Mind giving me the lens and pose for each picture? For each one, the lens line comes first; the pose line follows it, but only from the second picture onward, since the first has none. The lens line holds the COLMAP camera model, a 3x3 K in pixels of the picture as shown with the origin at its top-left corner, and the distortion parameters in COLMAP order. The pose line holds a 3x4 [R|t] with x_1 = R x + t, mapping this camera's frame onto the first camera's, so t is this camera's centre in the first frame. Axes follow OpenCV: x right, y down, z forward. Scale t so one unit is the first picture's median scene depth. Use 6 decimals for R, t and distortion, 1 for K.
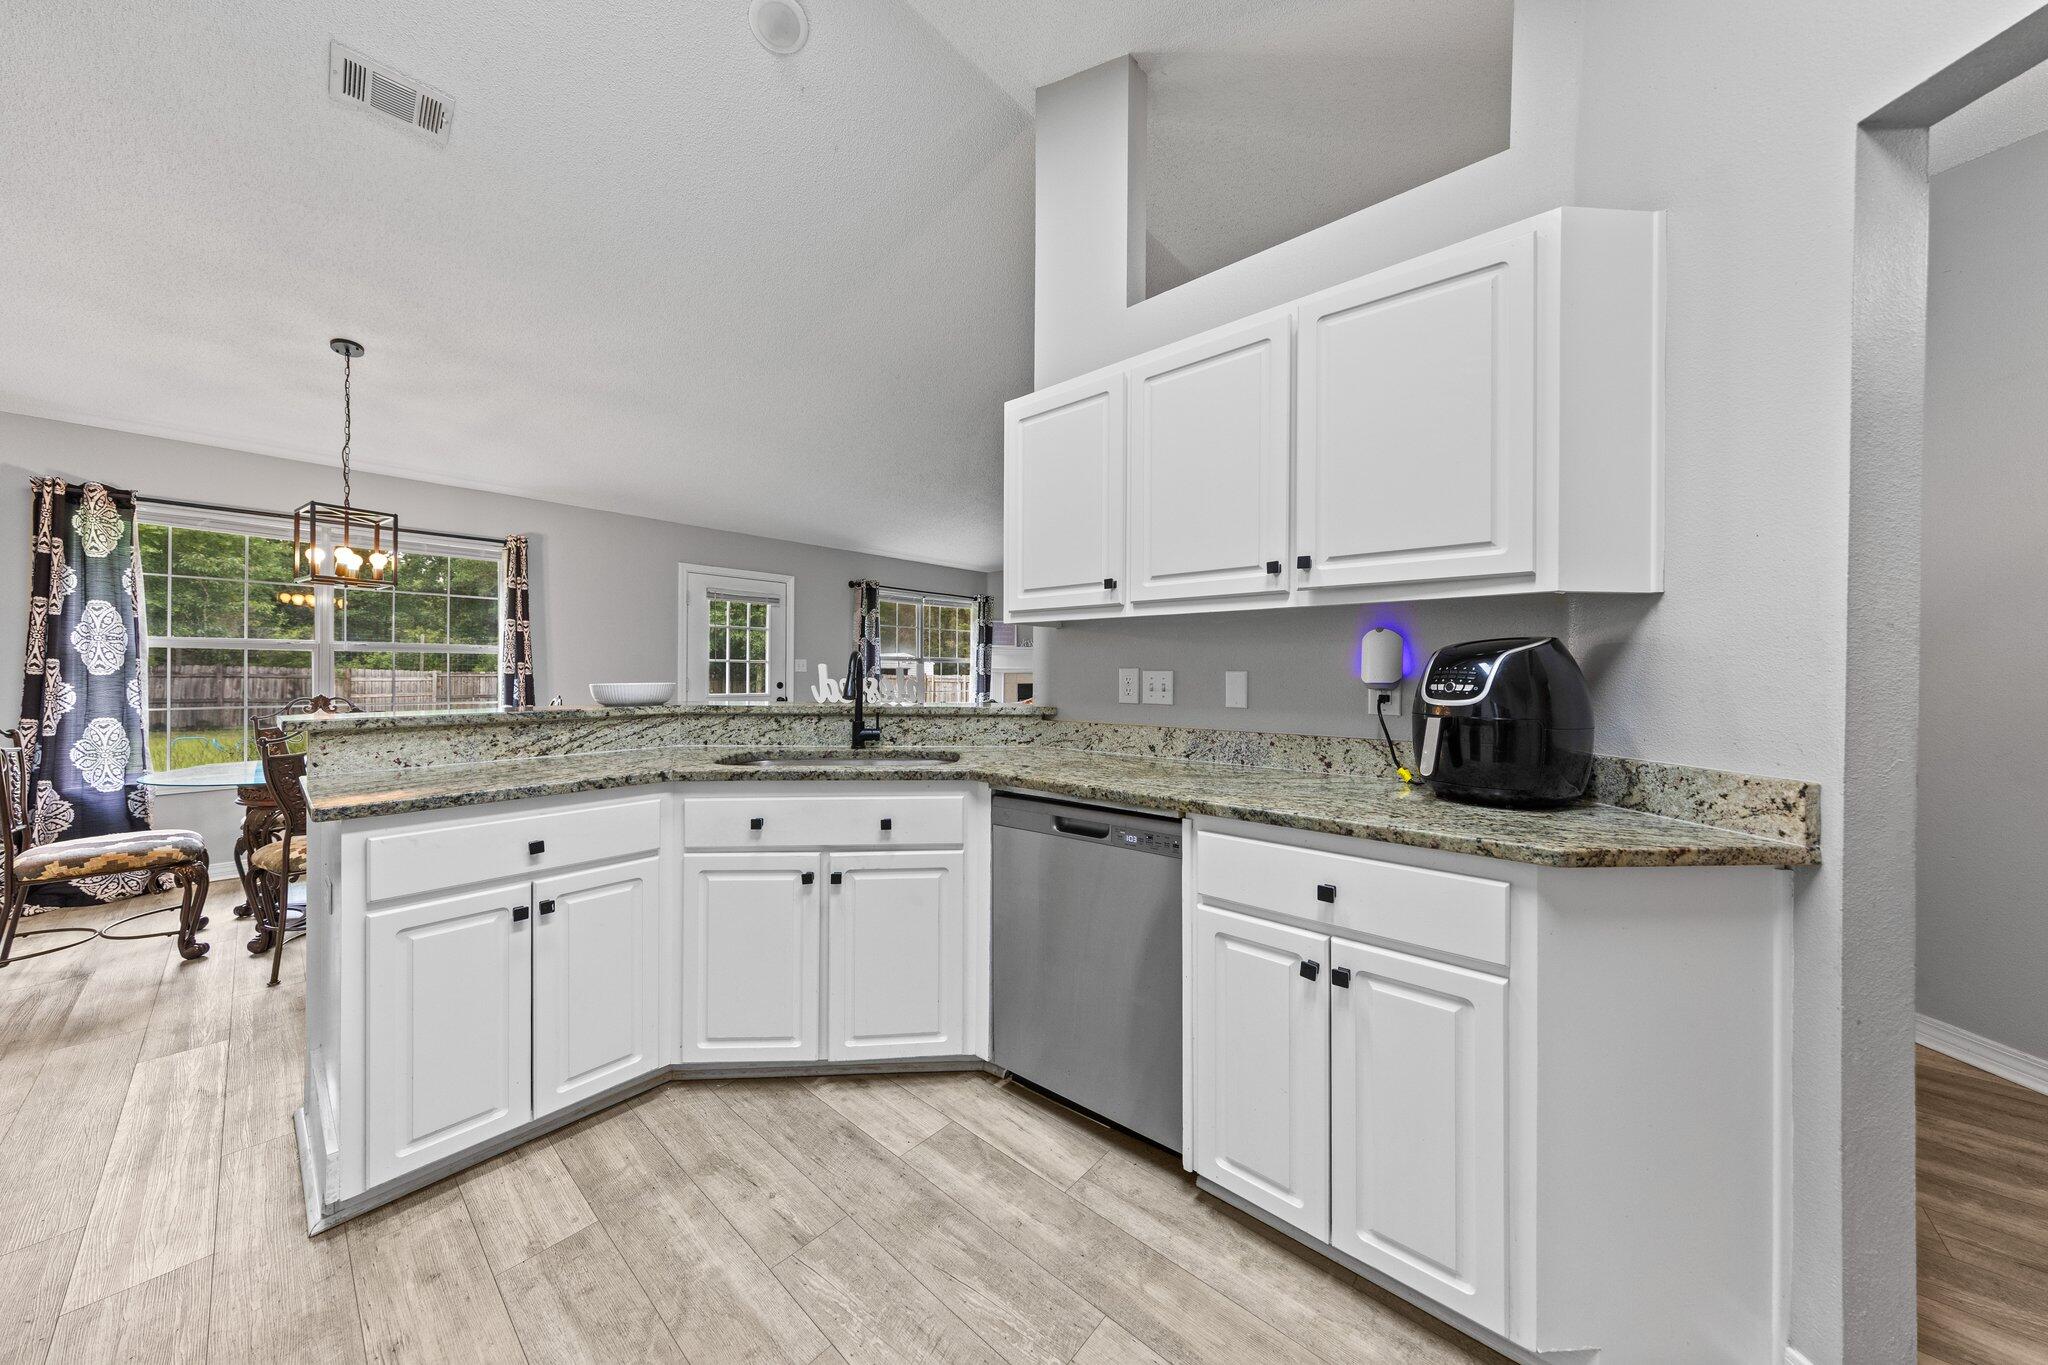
lens RADIAL K [[672.5, 0, 1023.4], [0, 672.5, 671.9], [0, 0, 1]] dist [0.003257, -0.000126]
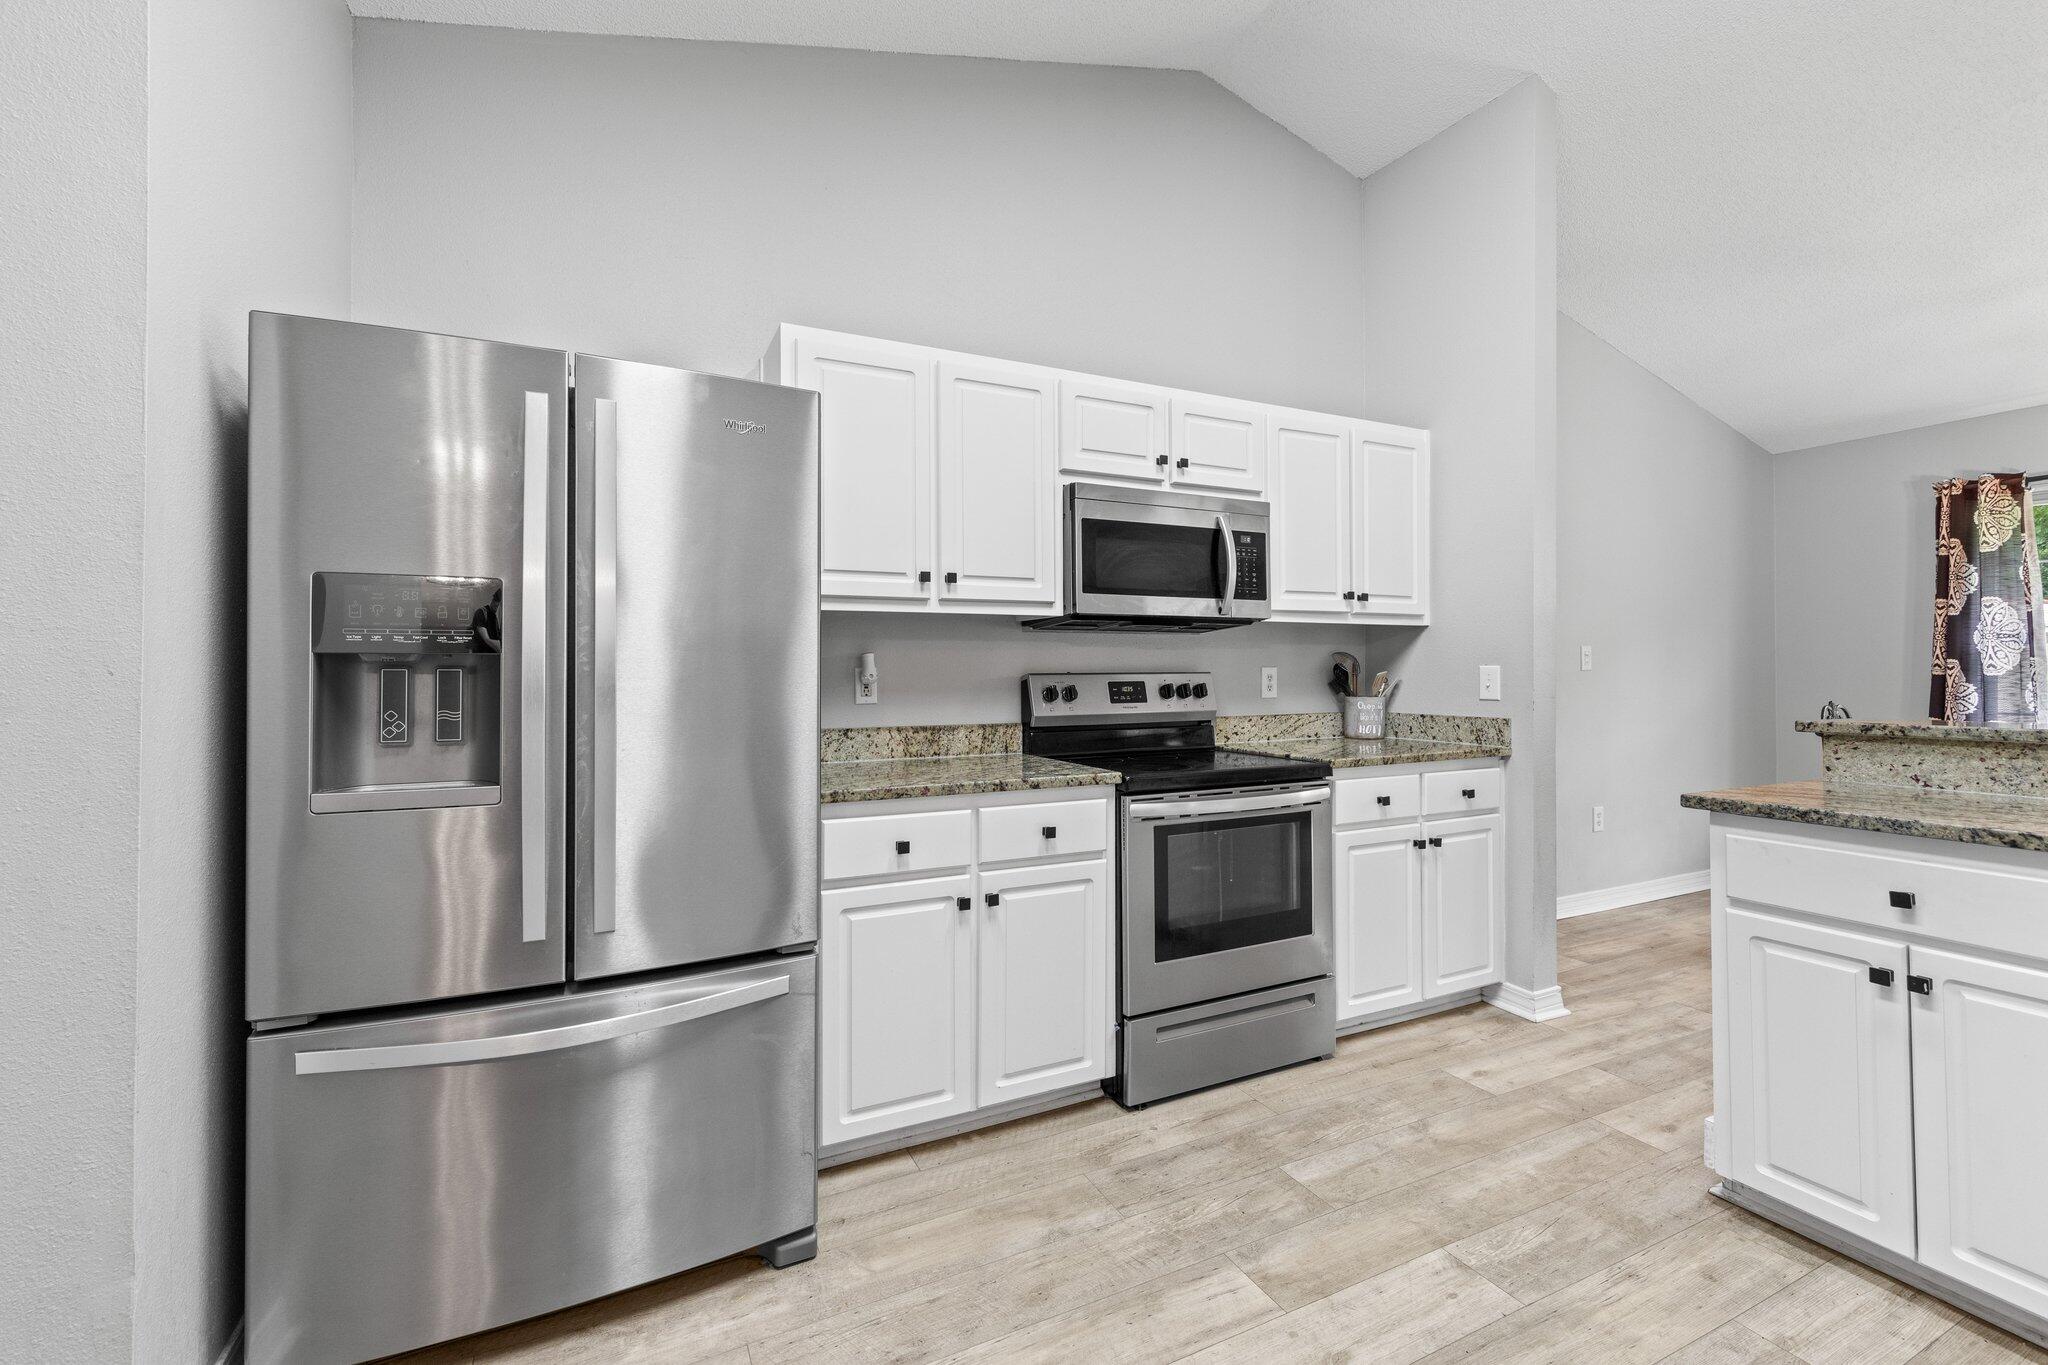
lens RADIAL K [[856.7, 0, 1022.9], [0, 856.7, 667.0], [0, 0, 1]] dist [0.003288, -0.000032]
pose [[-0.388456, -0.006659, -0.921443, 0.402396], [0.000706, 0.999971, -0.007524, 0.001219], [0.921467, -0.003573, -0.388441, 0.322985]]
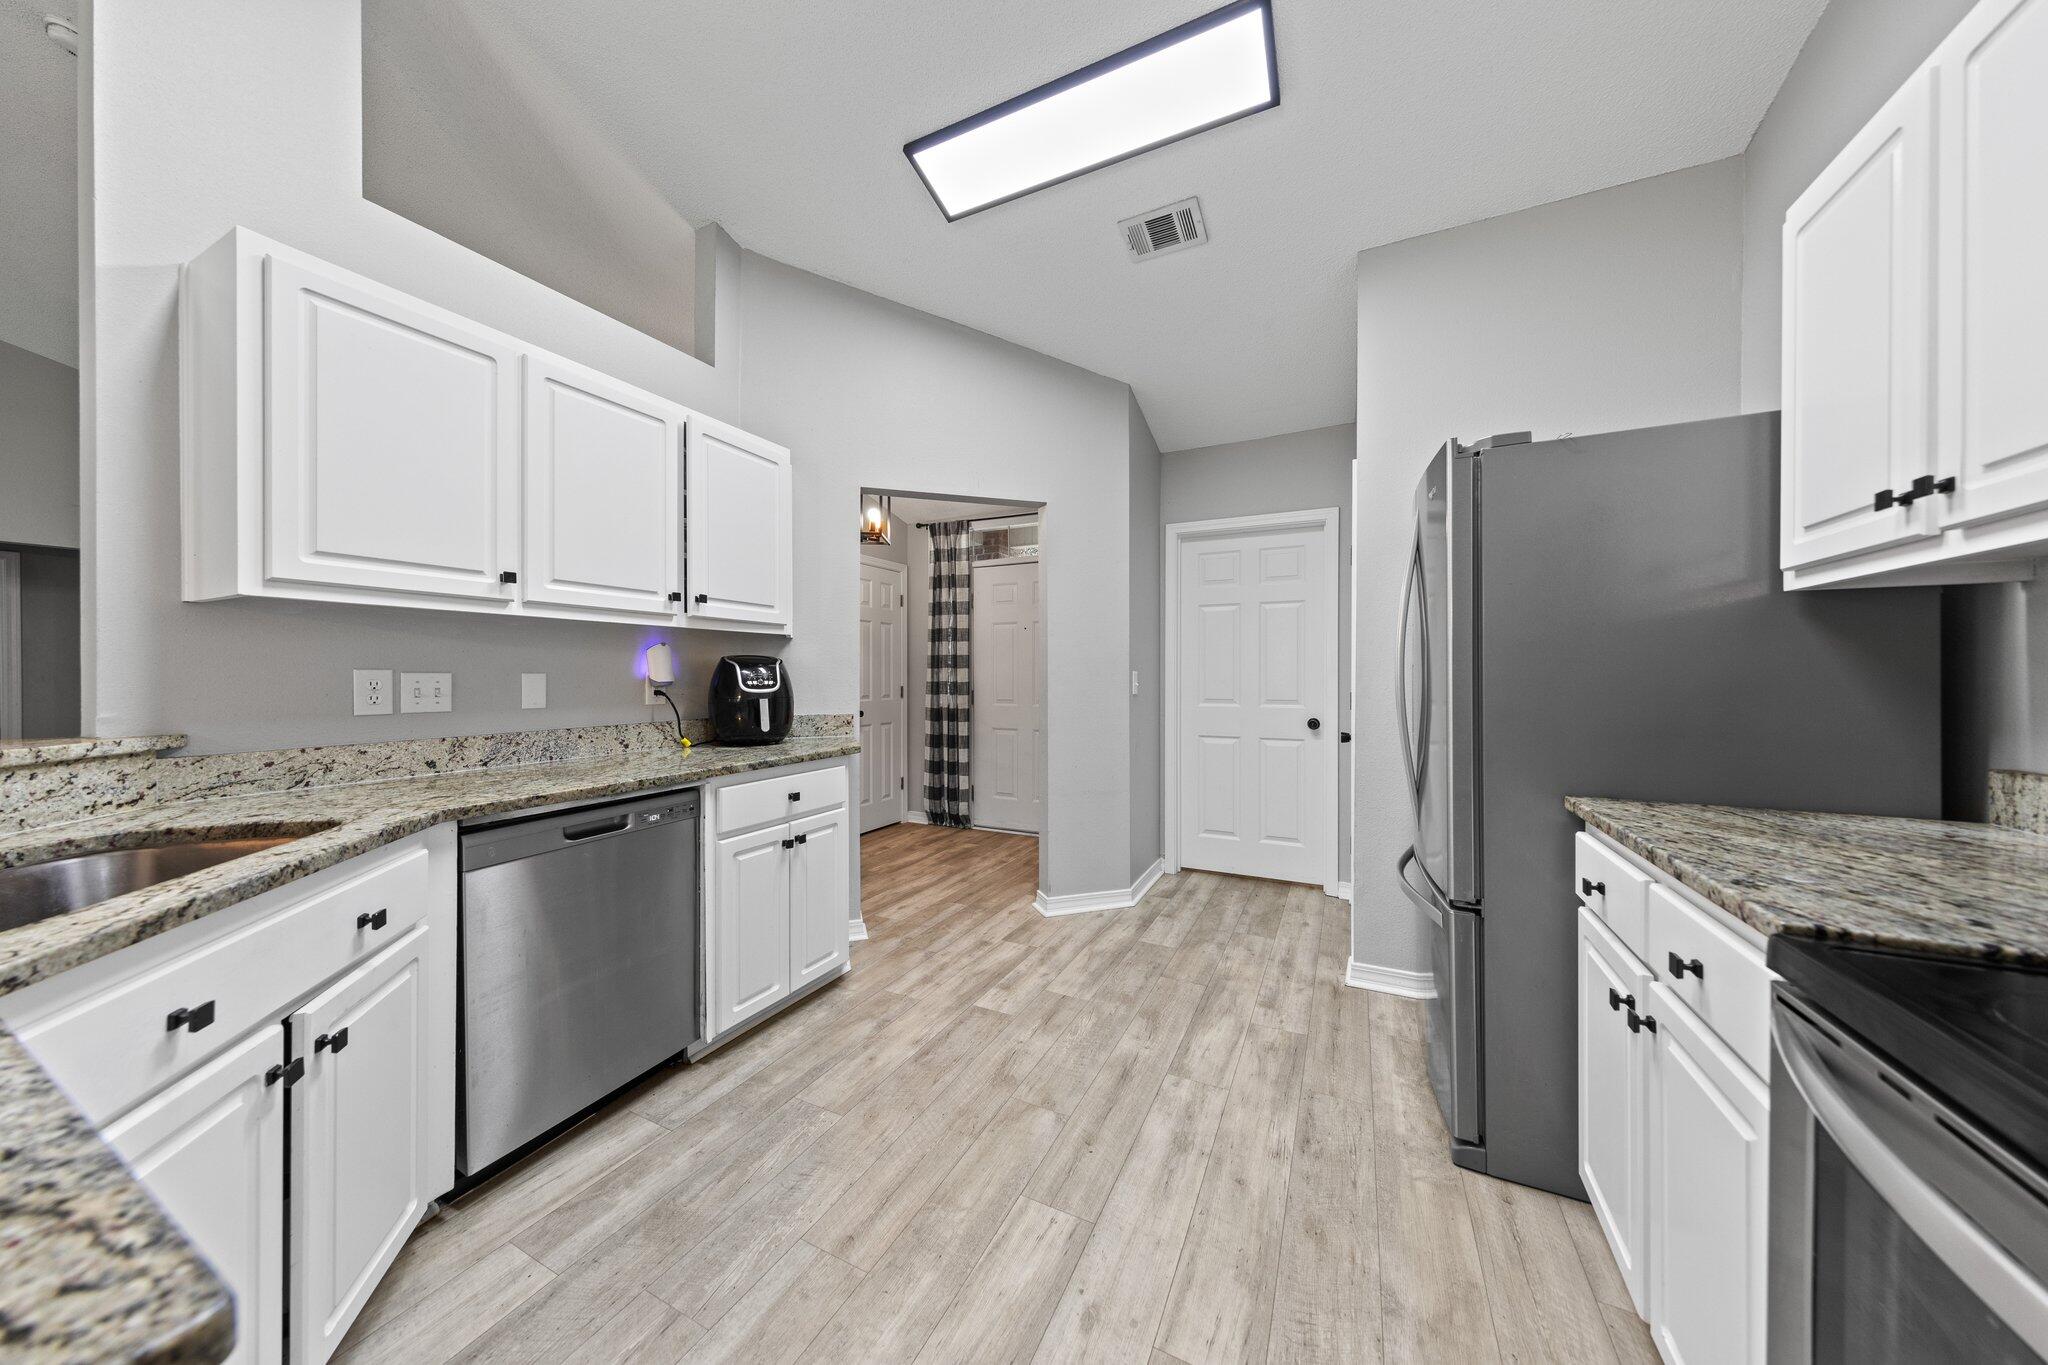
lens RADIAL K [[657.8, 0, 1028.6], [0, 657.8, 677.1], [0, 0, 1]] dist [0.000745, 0.000009]
pose [[-0.260275, -0.006368, 0.965513, -0.780488], [0.000144, 0.999978, 0.006634, -0.001757], [-0.965534, 0.001866, -0.260269, 0.472292]]
